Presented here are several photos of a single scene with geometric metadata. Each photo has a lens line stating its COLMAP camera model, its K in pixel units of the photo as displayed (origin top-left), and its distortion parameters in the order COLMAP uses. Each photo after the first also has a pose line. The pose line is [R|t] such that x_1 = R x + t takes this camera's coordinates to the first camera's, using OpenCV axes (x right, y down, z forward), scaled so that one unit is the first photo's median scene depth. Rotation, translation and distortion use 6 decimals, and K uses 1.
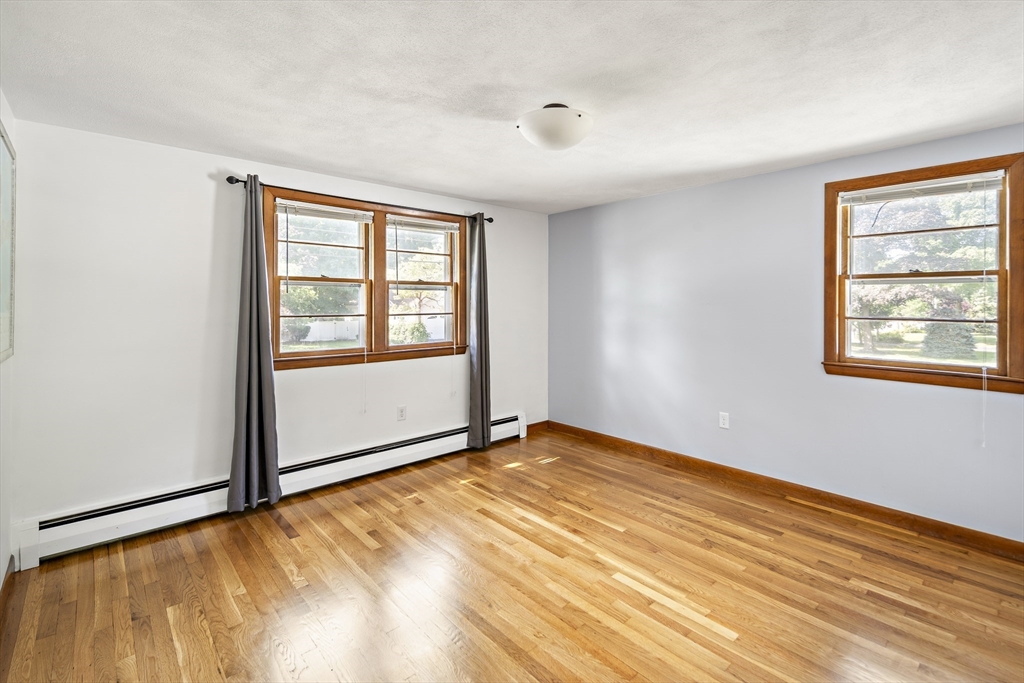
lens RADIAL K [[472.1, 0, 530.7], [0, 472.1, 301.7], [0, 0, 1]] dist [0.000807, 0.000563]
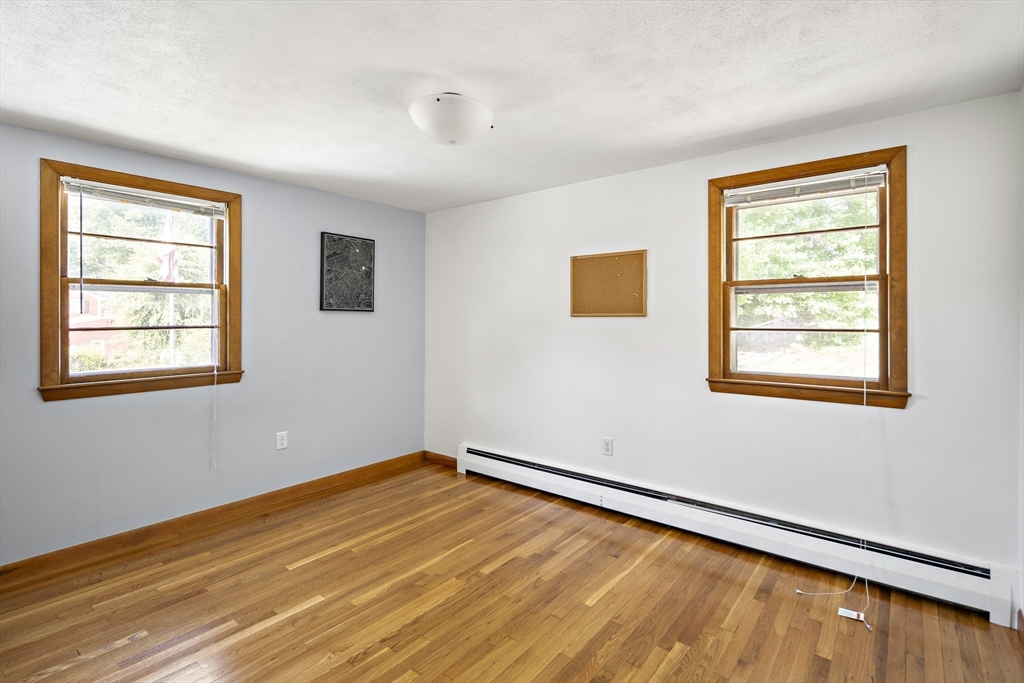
lens RADIAL K [[463.9, 0, 541.8], [0, 463.9, 315.8], [0, 0, 1]] dist [-0.001827, -0.000100]
pose [[0.988150, -0.001211, 0.153485, 0.172289], [-0.000178, 0.999959, 0.009040, 0.001221], [-0.153490, -0.008960, 0.988110, 0.177645]]
